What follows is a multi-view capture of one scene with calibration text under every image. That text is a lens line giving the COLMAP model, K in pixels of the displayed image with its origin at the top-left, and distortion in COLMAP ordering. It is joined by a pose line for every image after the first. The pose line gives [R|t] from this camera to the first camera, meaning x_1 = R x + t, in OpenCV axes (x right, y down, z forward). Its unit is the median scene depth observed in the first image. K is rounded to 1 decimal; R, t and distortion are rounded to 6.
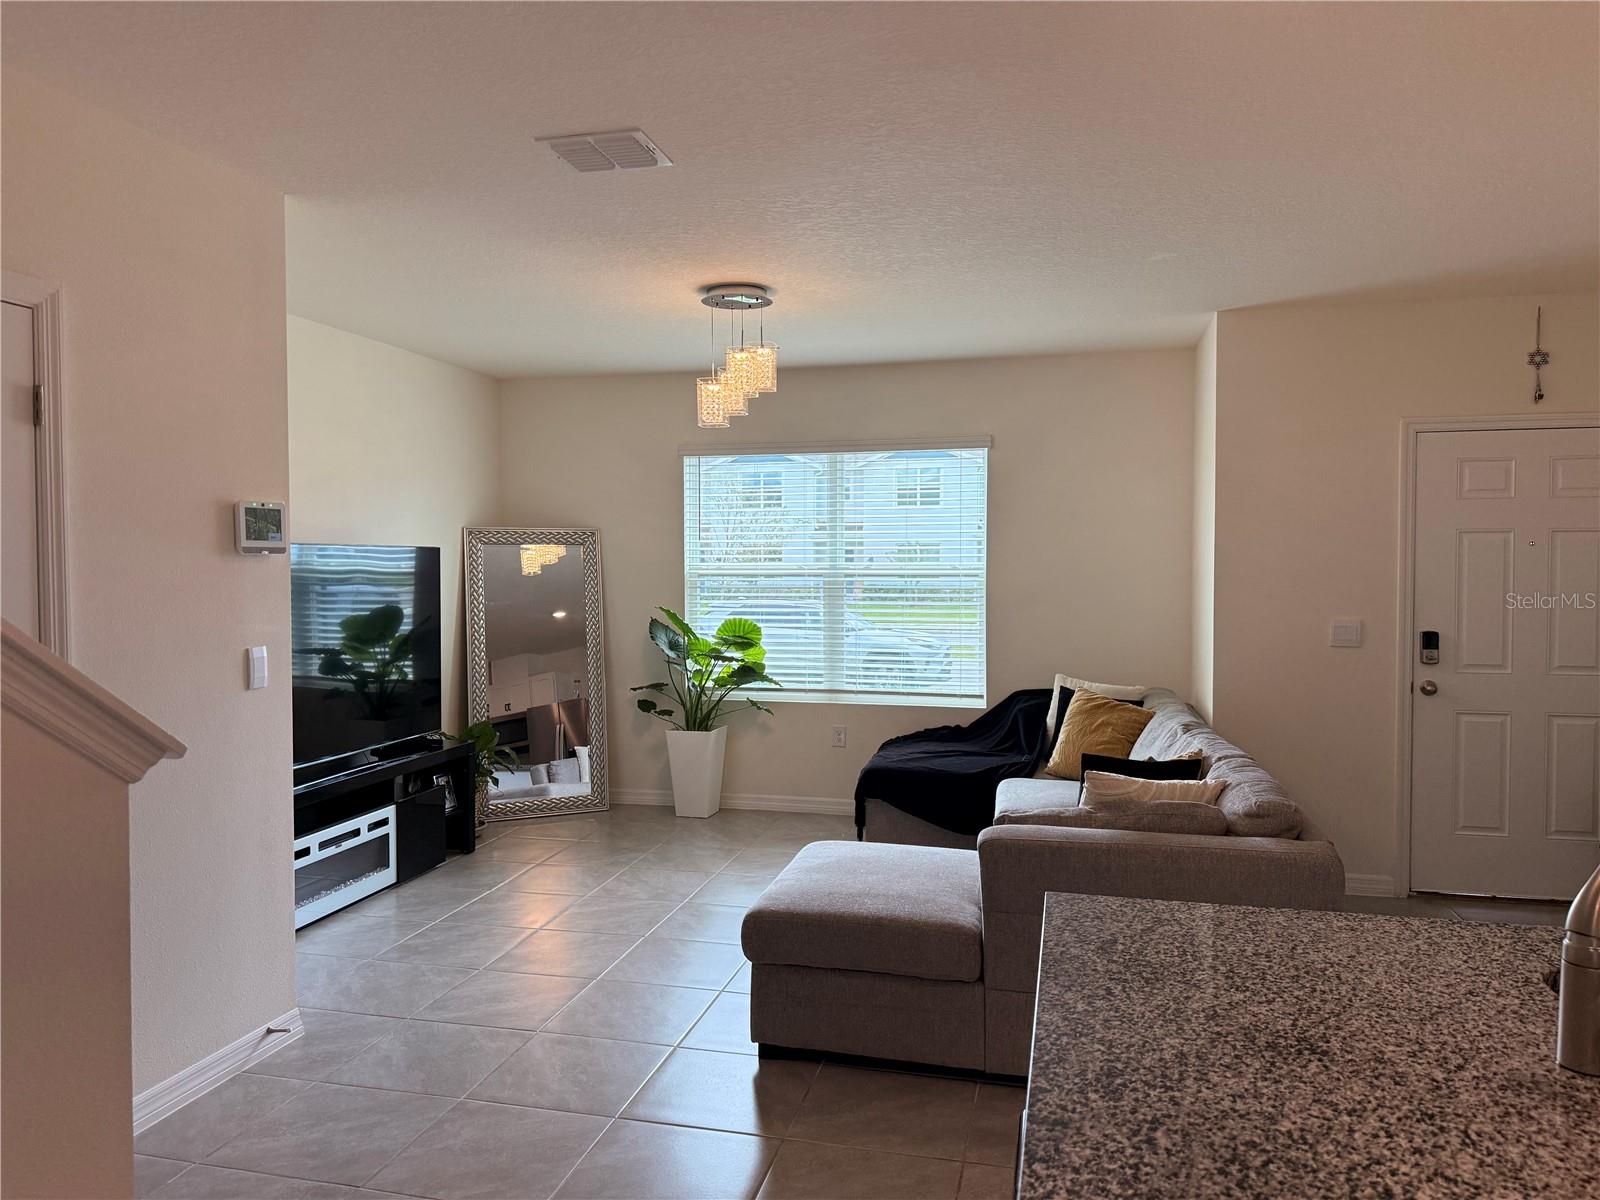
lens RADIAL K [[1135.3, 0, 790.3], [0, 1135.3, 589.1], [0, 0, 1]] dist [0.055257, -0.044623]
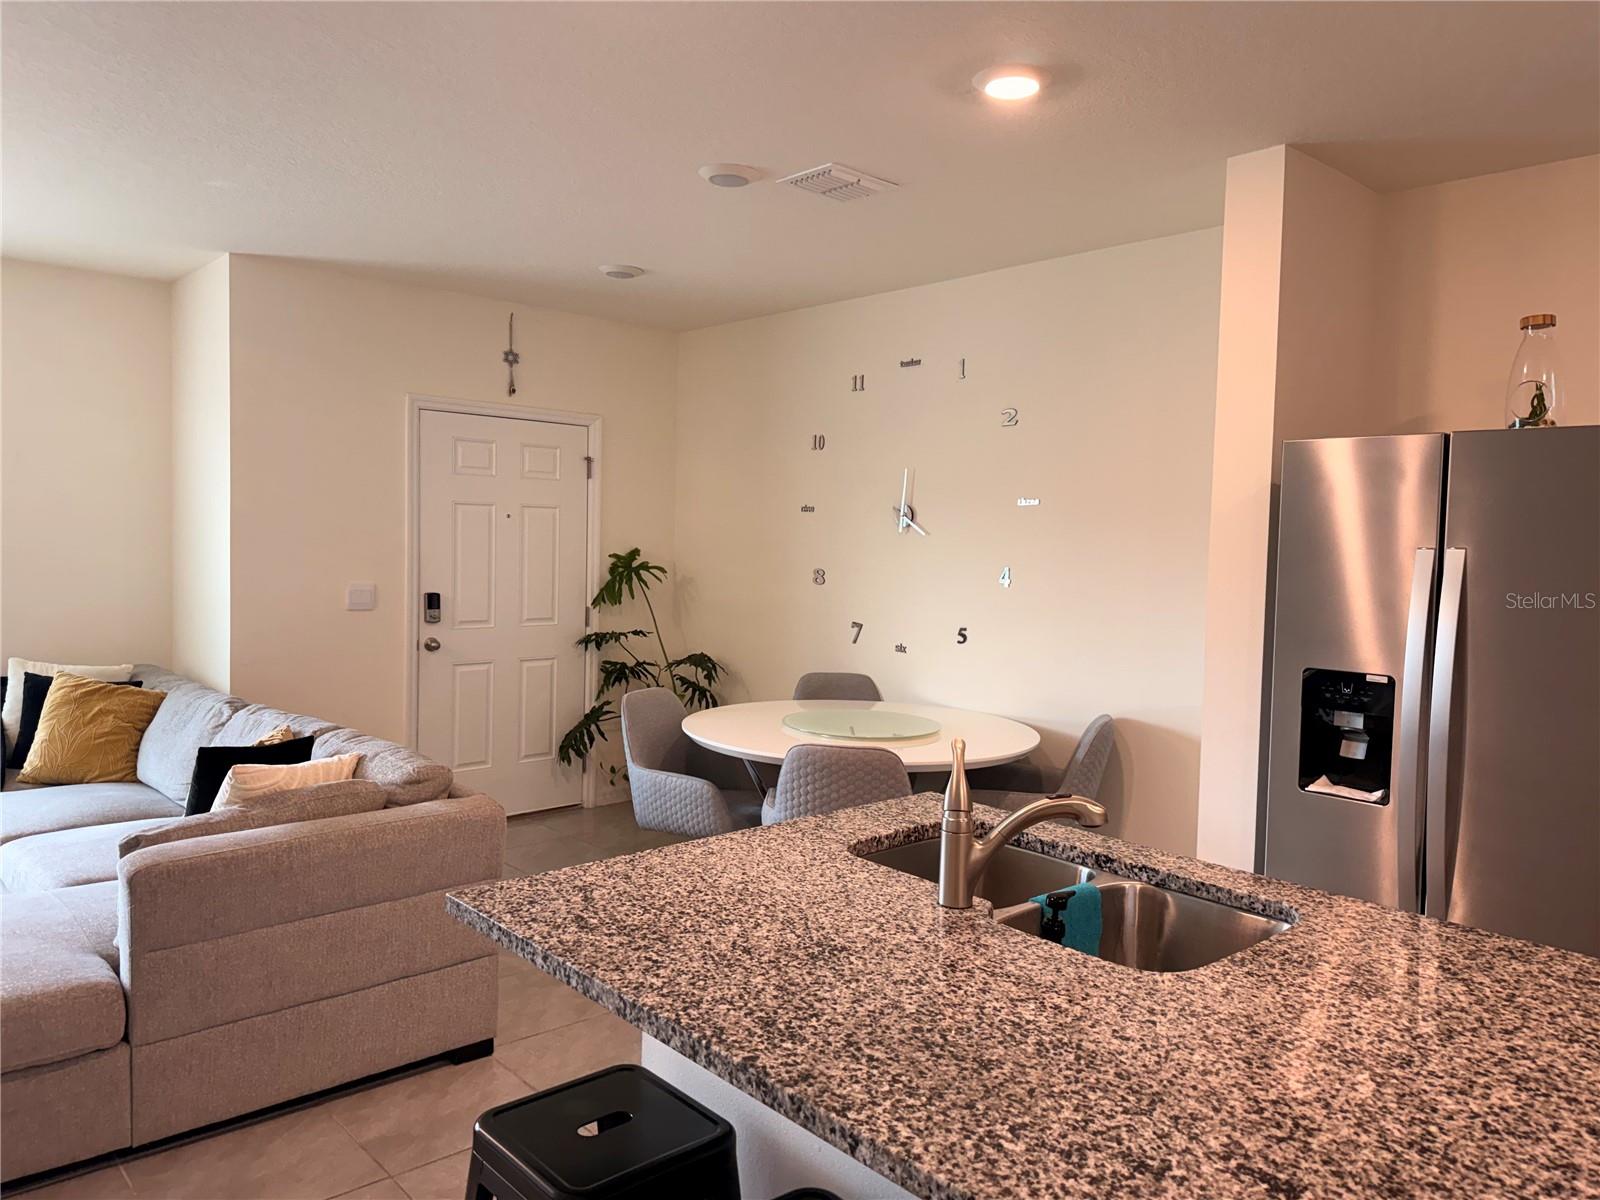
lens RADIAL K [[1135.3, 0, 792.7], [0, 1135.3, 595.3], [0, 0, 1]] dist [0.055257, -0.044623]
pose [[0.565412, -0.031145, 0.824220, -0.411626], [-0.003080, 0.999200, 0.039870, -0.014827], [-0.824803, -0.025081, 0.564864, 0.275288]]
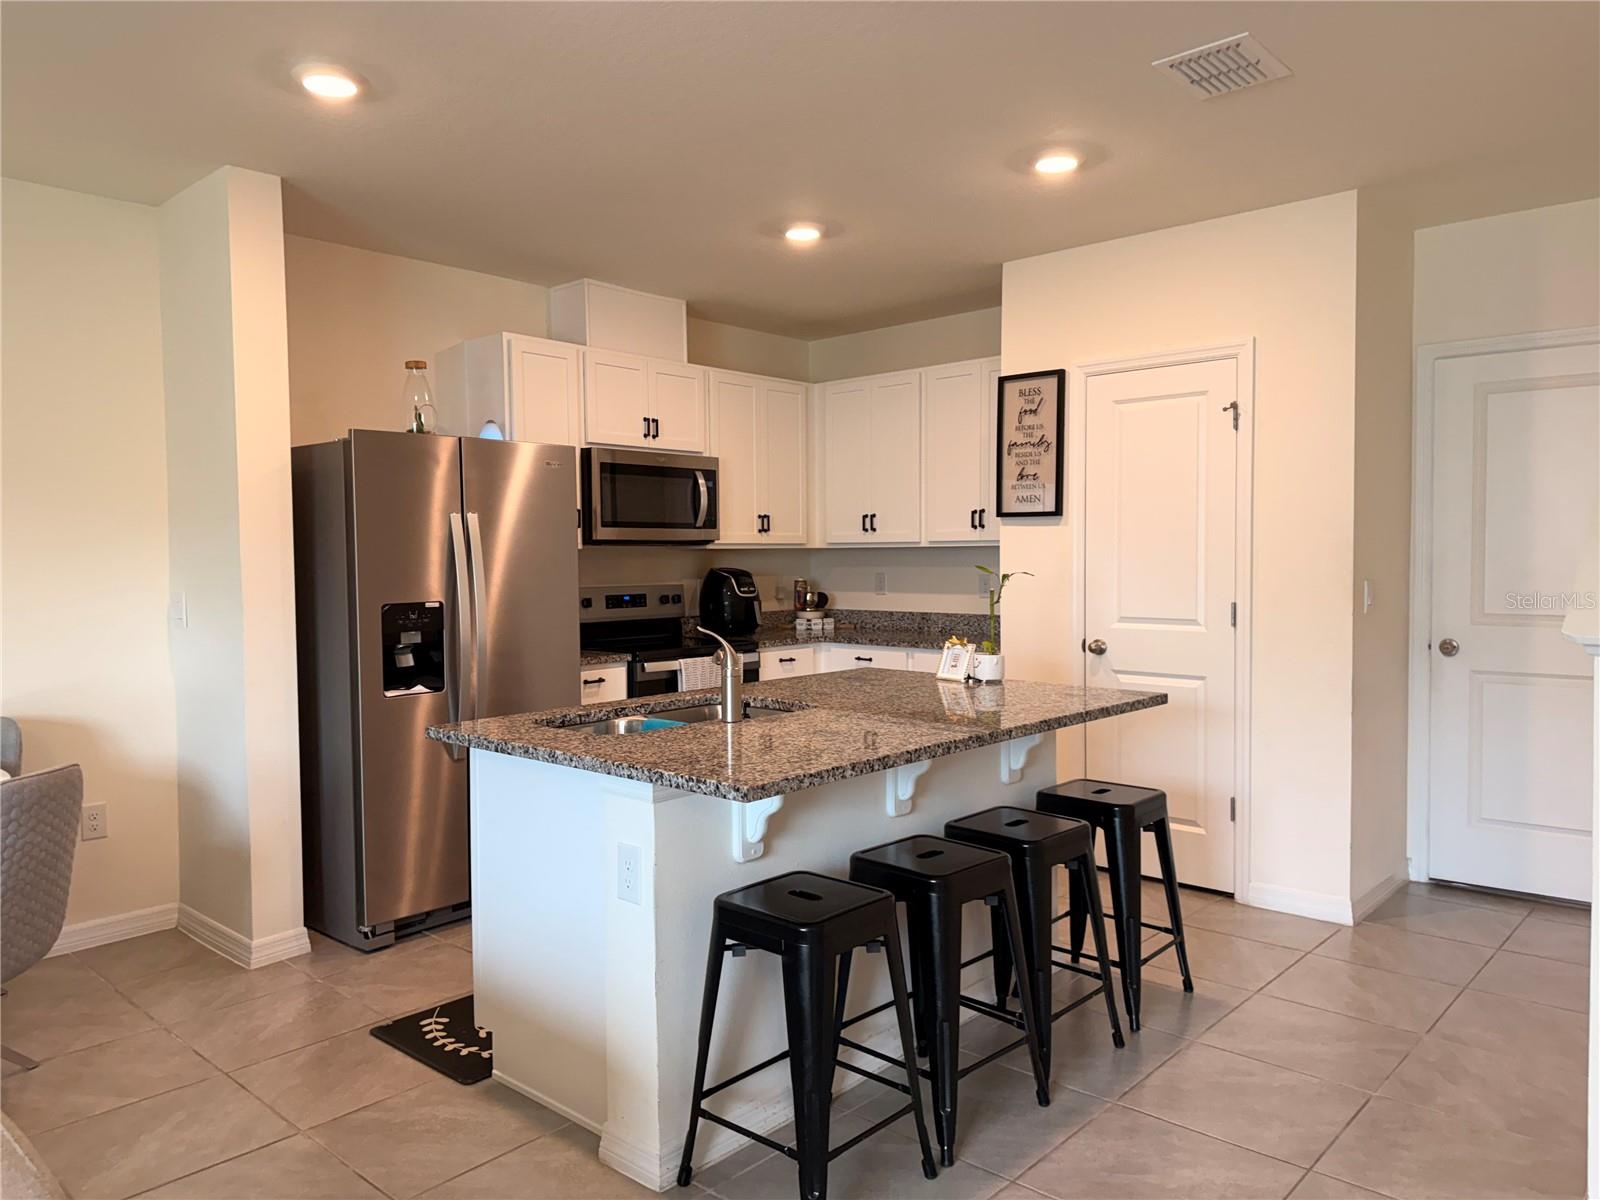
lens RADIAL K [[1135.3, 0, 803.3], [0, 1135.3, 602.9], [0, 0, 1]] dist [0.055257, -0.044623]
pose [[-0.874782, -0.008403, 0.484445, -0.378065], [0.030345, 0.996937, 0.072087, 0.018274], [-0.483566, 0.077760, -0.871847, 2.103719]]
